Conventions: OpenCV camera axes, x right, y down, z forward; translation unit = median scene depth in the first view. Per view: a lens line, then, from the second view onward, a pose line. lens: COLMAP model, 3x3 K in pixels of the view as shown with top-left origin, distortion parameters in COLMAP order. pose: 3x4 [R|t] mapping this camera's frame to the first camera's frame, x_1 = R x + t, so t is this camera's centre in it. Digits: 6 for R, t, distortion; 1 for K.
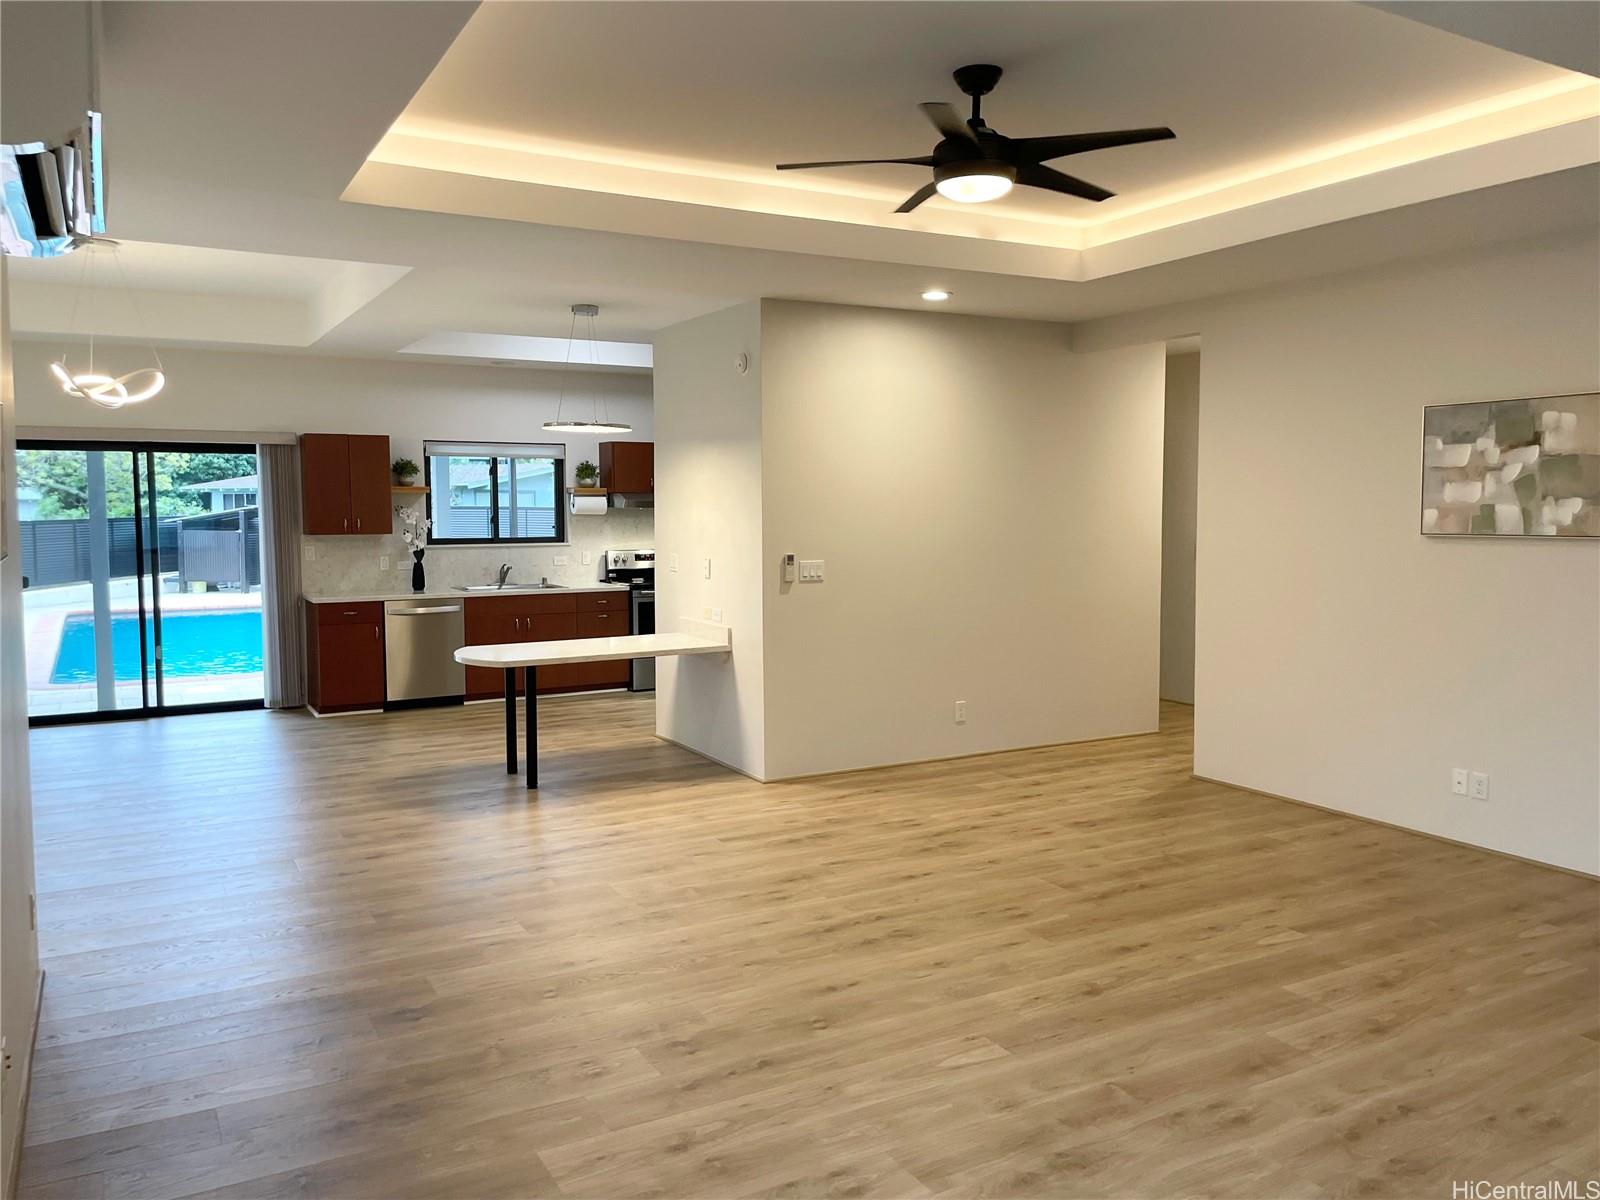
lens RADIAL K [[1216.0, 0, 791.6], [0, 1216.0, 586.6], [0, 0, 1]] dist [0.093551, -0.124160]
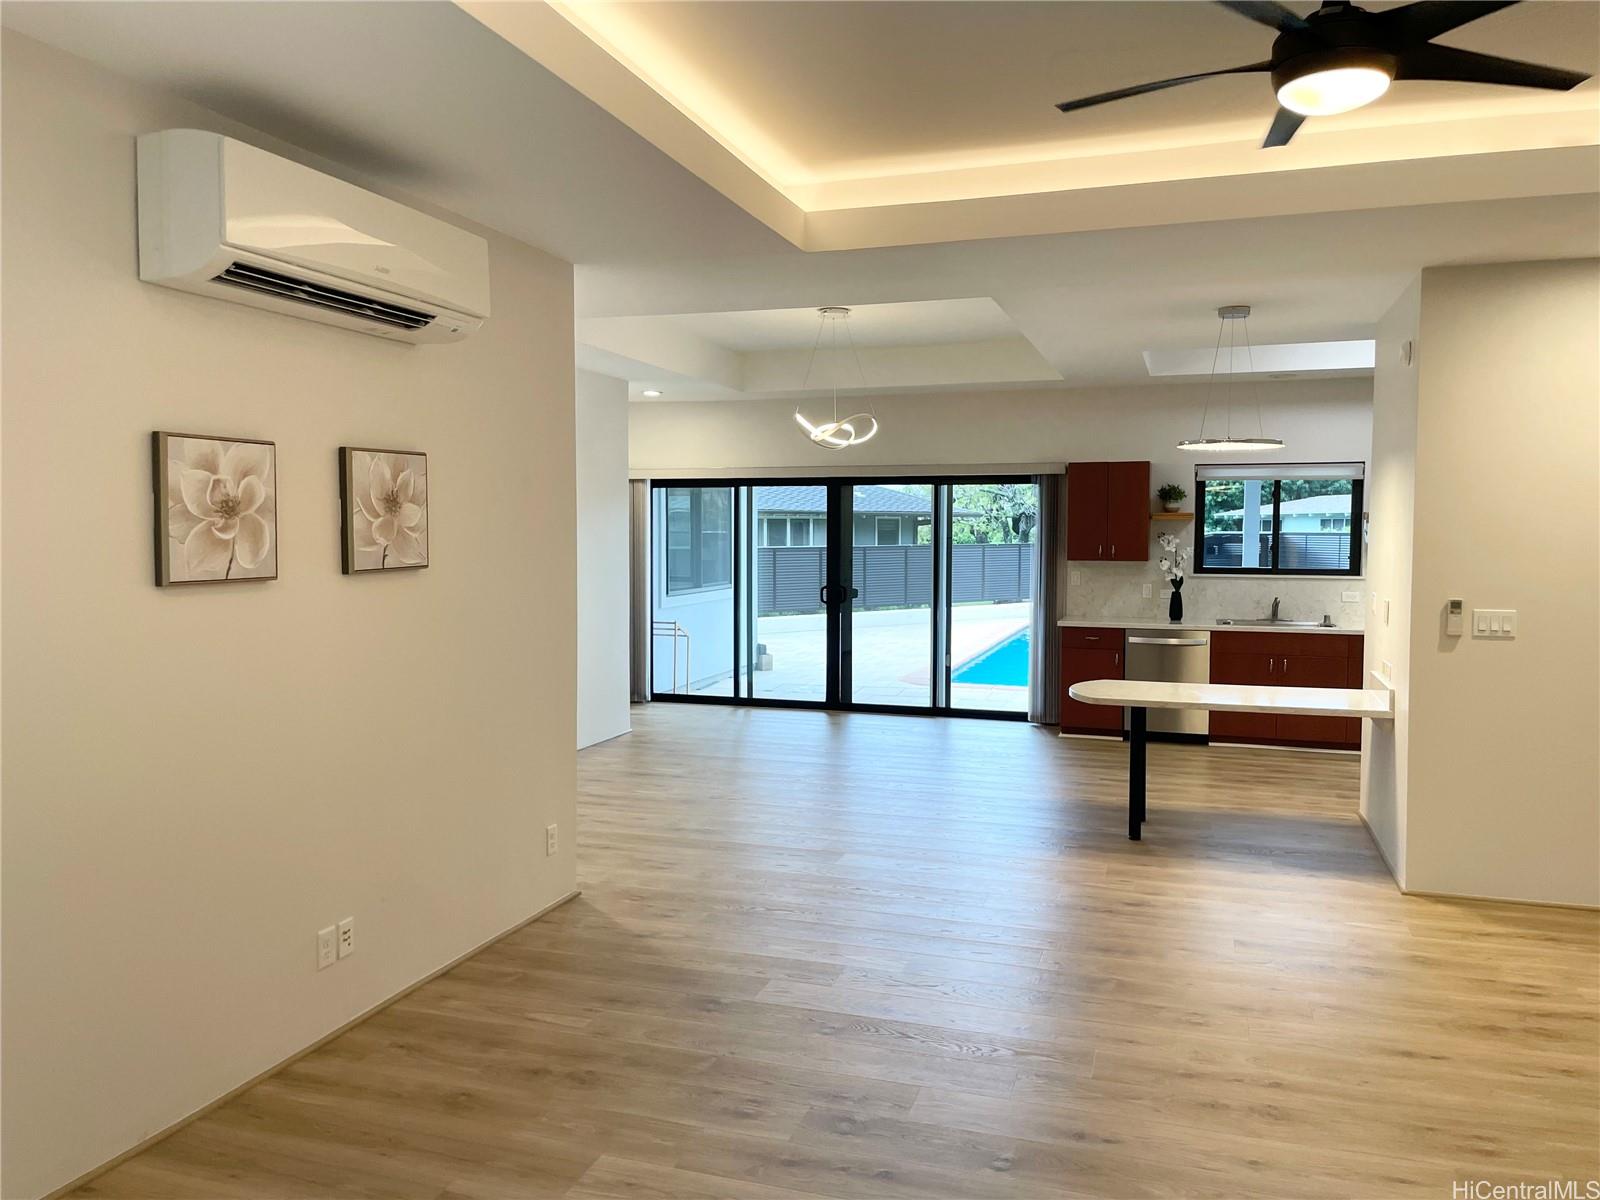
lens RADIAL K [[1216.0, 0, 791.6], [0, 1216.0, 586.6], [0, 0, 1]] dist [0.093551, -0.124160]
pose [[0.674919, 0.041653, -0.736715, 0.210913], [-0.057172, 0.998356, 0.004069, -0.010475], [0.735674, 0.039373, 0.676191, 0.129664]]
